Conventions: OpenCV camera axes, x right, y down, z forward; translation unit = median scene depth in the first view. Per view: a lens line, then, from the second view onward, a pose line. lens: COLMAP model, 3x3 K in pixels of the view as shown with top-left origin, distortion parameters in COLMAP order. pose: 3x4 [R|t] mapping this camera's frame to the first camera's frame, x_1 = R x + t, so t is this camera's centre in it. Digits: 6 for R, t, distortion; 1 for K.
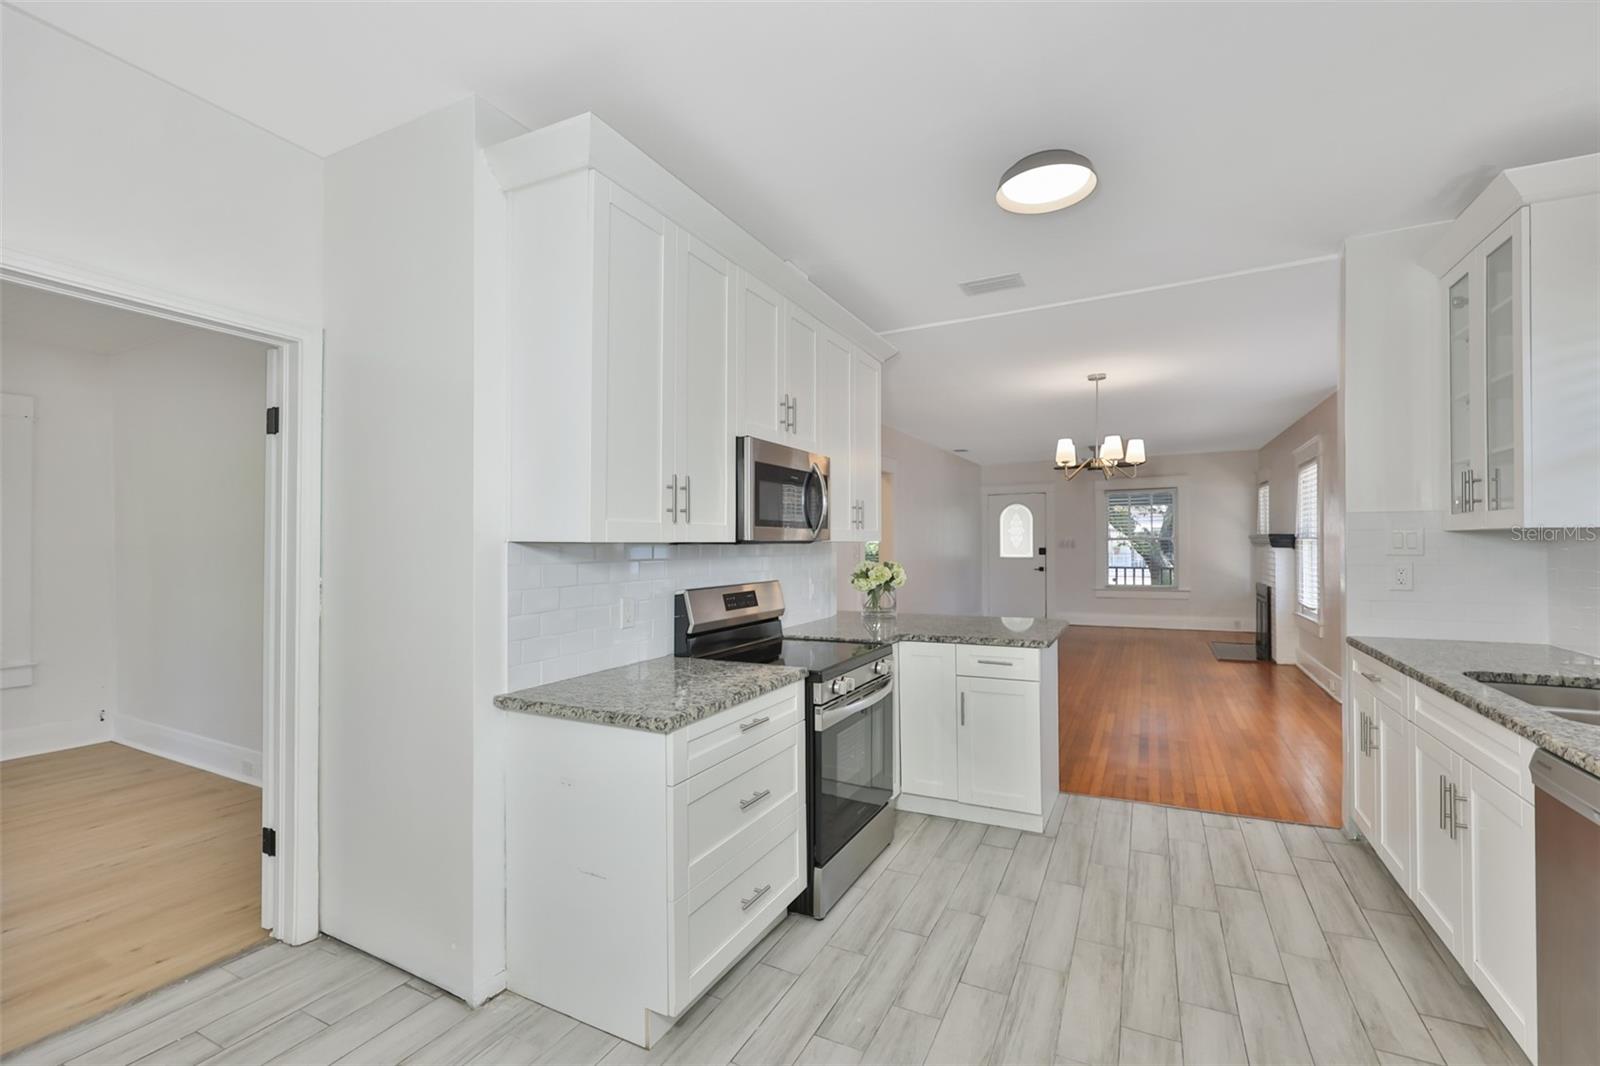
lens RADIAL K [[698.4, 0, 803.5], [0, 698.4, 534.2], [0, 0, 1]] dist [-0.001393, 0.000053]
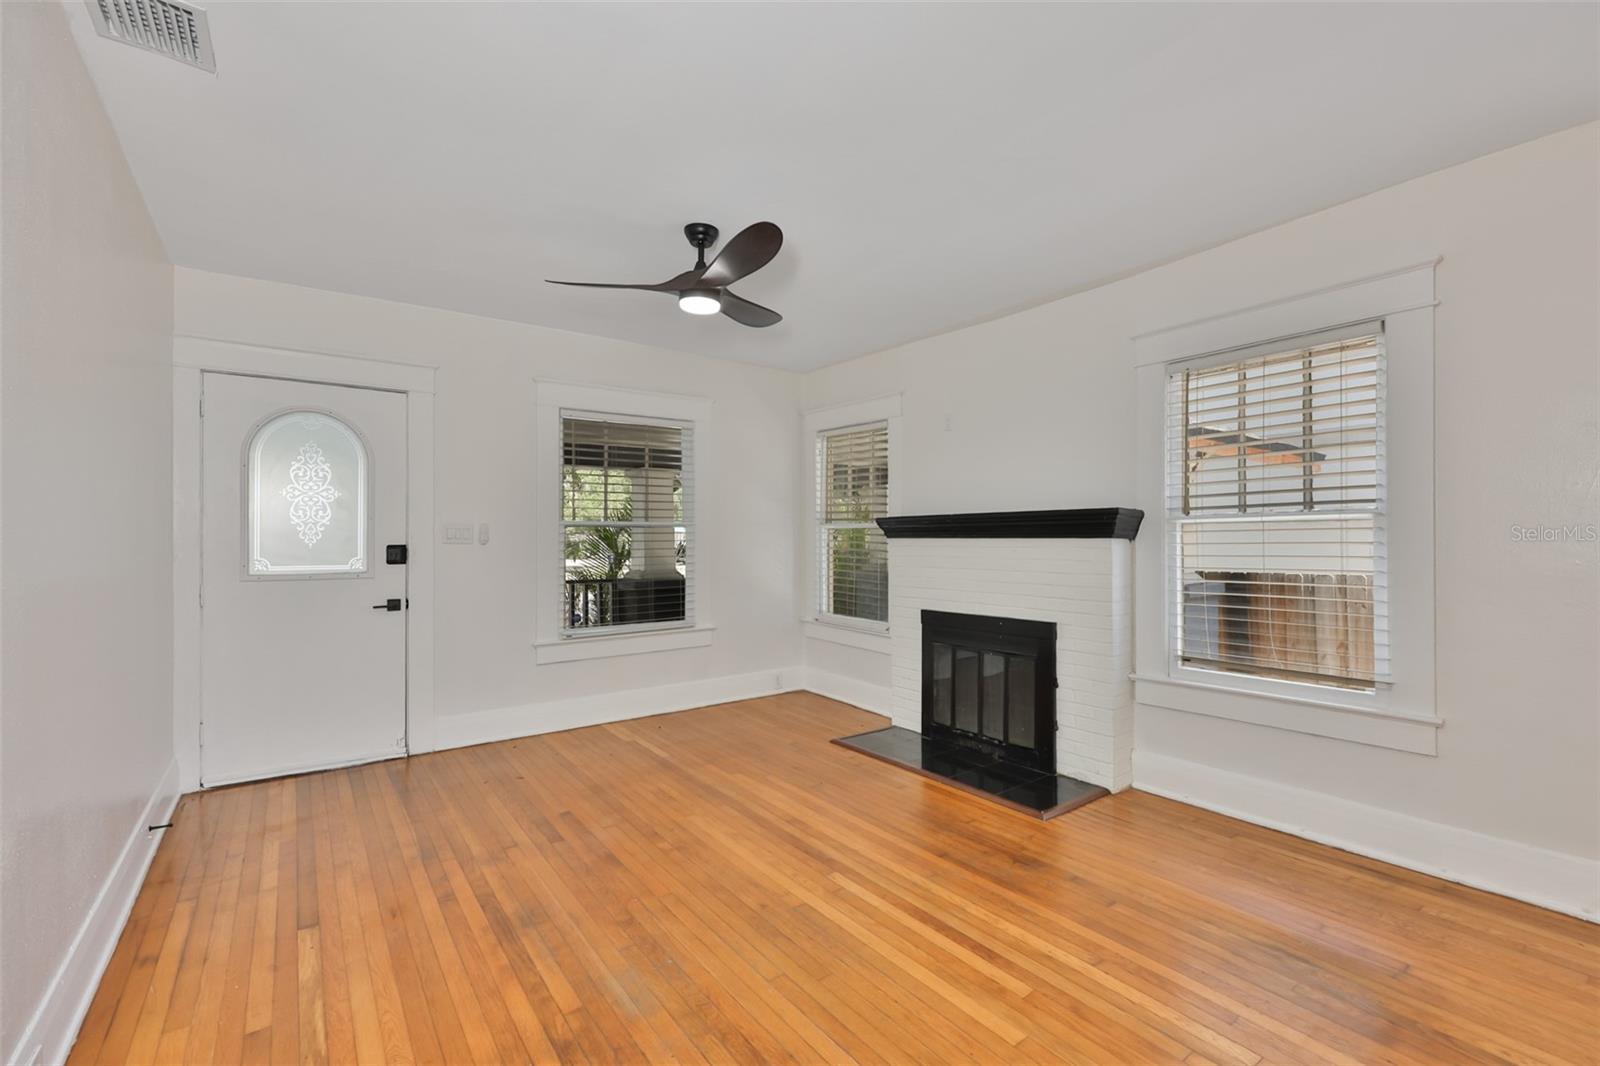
lens RADIAL K [[698.4, 0, 803.5], [0, 698.4, 534.2], [0, 0, 1]] dist [-0.001393, 0.000053]
pose [[0.459702, 0.002229, 0.888071, 0.120578], [-0.005132, 0.999987, 0.000146, 0.012839], [-0.888058, -0.004625, 0.459707, 0.649093]]
